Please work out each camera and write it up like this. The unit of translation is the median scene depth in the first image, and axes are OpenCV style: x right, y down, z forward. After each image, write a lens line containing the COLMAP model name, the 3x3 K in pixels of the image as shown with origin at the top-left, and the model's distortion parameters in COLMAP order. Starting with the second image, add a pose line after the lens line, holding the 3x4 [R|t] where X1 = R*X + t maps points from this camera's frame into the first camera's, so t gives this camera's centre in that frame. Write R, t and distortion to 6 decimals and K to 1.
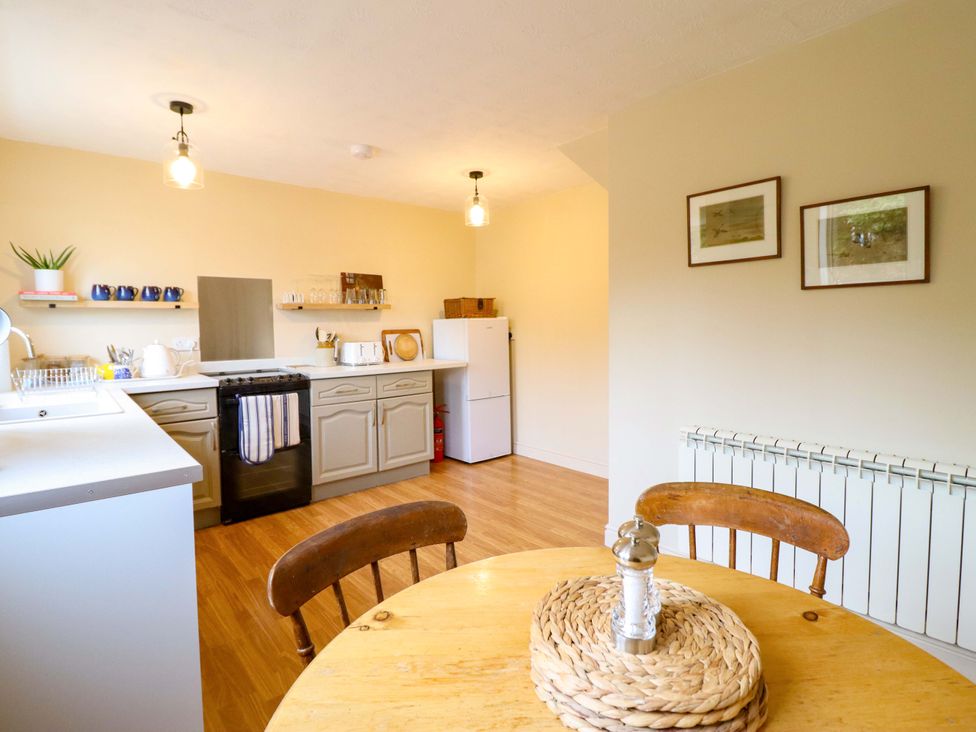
lens RADIAL K [[506.7, 0, 488.7], [0, 506.7, 352.4], [0, 0, 1]] dist [-0.000911, -0.014823]
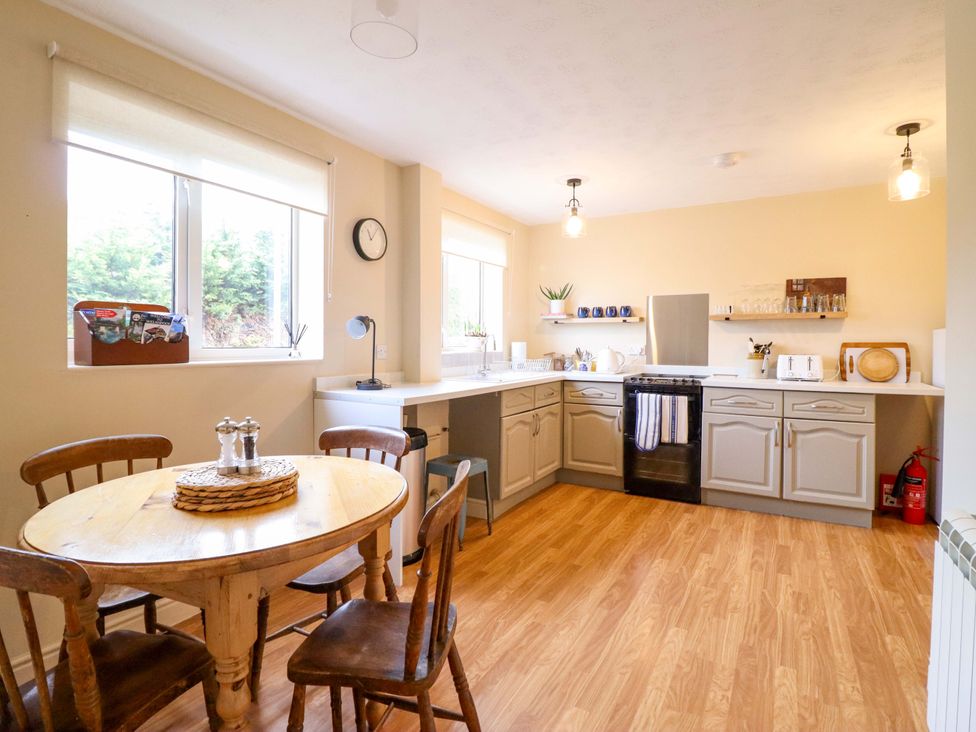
lens RADIAL K [[506.7, 0, 488.7], [0, 506.7, 352.4], [0, 0, 1]] dist [-0.000911, -0.014823]
pose [[0.326416, 0.029133, -0.944777, 0.476326], [-0.064053, 0.997909, 0.008642, 0.002856], [0.943053, 0.057695, 0.327600, 0.217392]]
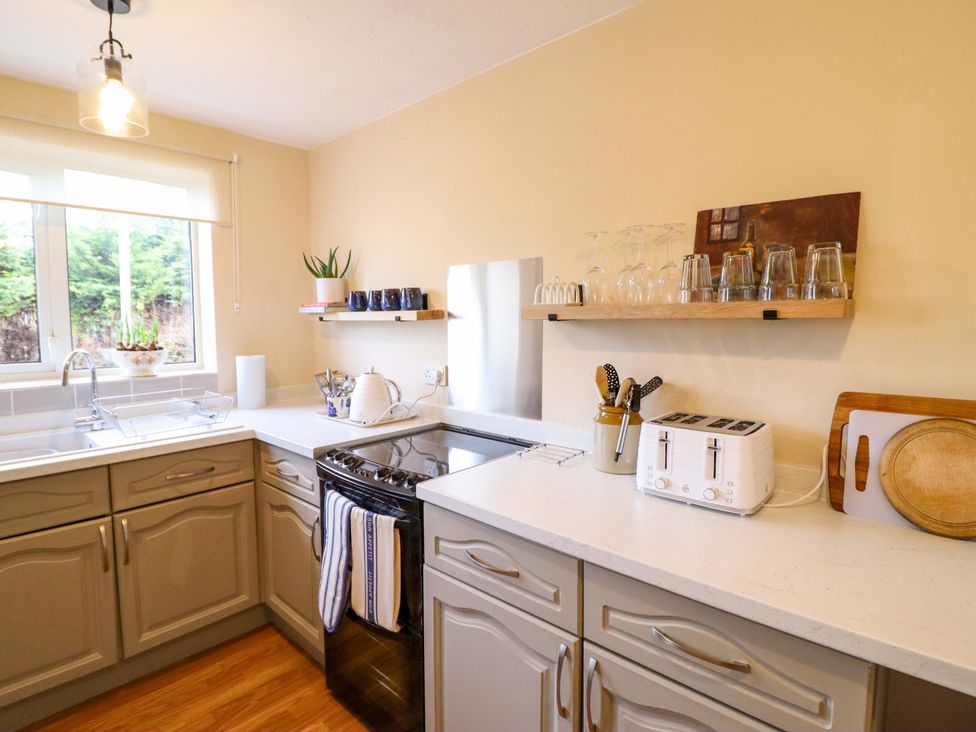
lens RADIAL K [[506.7, 0, 488.7], [0, 506.7, 352.4], [0, 0, 1]] dist [-0.000911, -0.014823]
pose [[0.123319, 0.073981, -0.989606, 0.046884], [-0.057972, 0.996051, 0.067239, -0.089361], [0.990672, 0.049077, 0.127121, 0.949457]]
